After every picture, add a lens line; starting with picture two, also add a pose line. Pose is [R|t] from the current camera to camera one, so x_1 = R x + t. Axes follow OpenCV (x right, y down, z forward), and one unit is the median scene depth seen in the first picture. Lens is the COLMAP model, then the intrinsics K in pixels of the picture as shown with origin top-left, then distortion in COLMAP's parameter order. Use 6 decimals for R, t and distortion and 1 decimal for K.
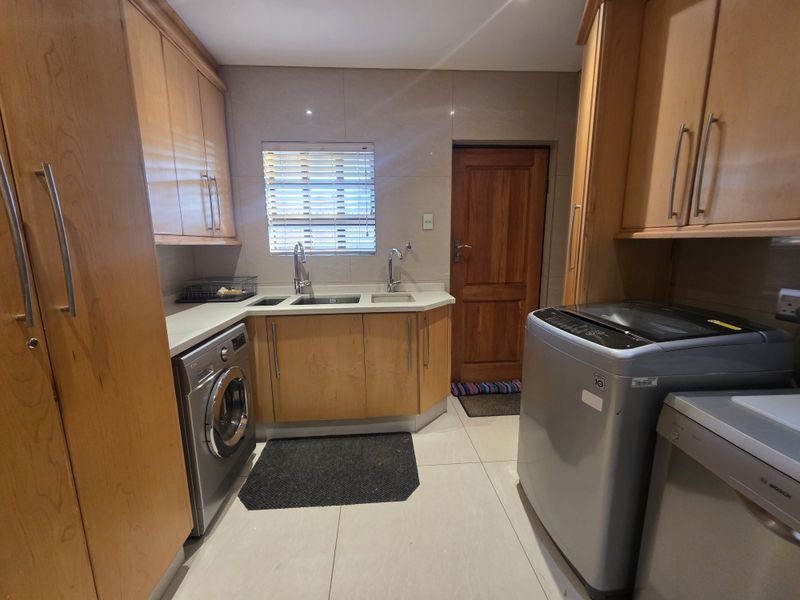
lens RADIAL K [[319.7, 0, 400.0], [0, 319.7, 300.0], [0, 0, 1]] dist [0.003833, -0.000074]
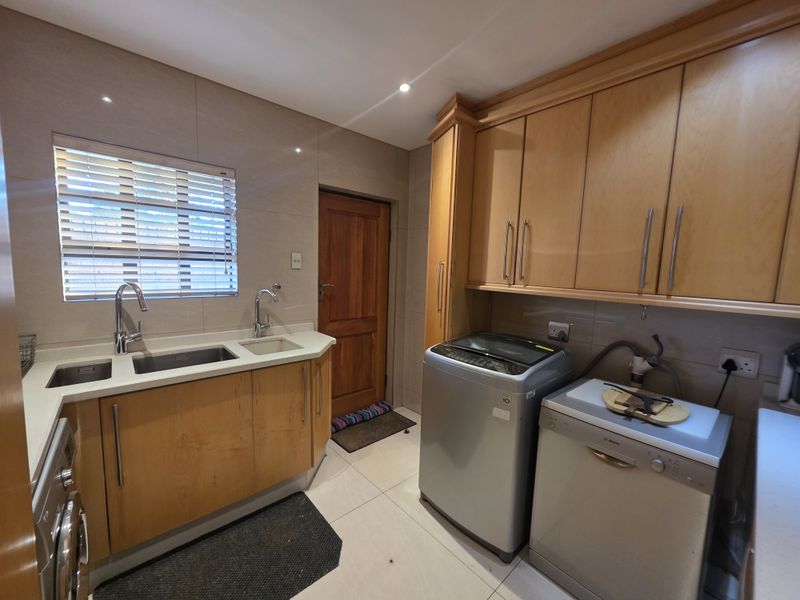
lens RADIAL K [[319.7, 0, 400.0], [0, 319.7, 300.0], [0, 0, 1]] dist [0.003833, -0.000074]
pose [[0.792381, -0.027878, 0.609390, -0.266040], [0.065941, 0.997016, -0.040132, -0.070495], [-0.606452, 0.071984, 0.791855, 0.057970]]
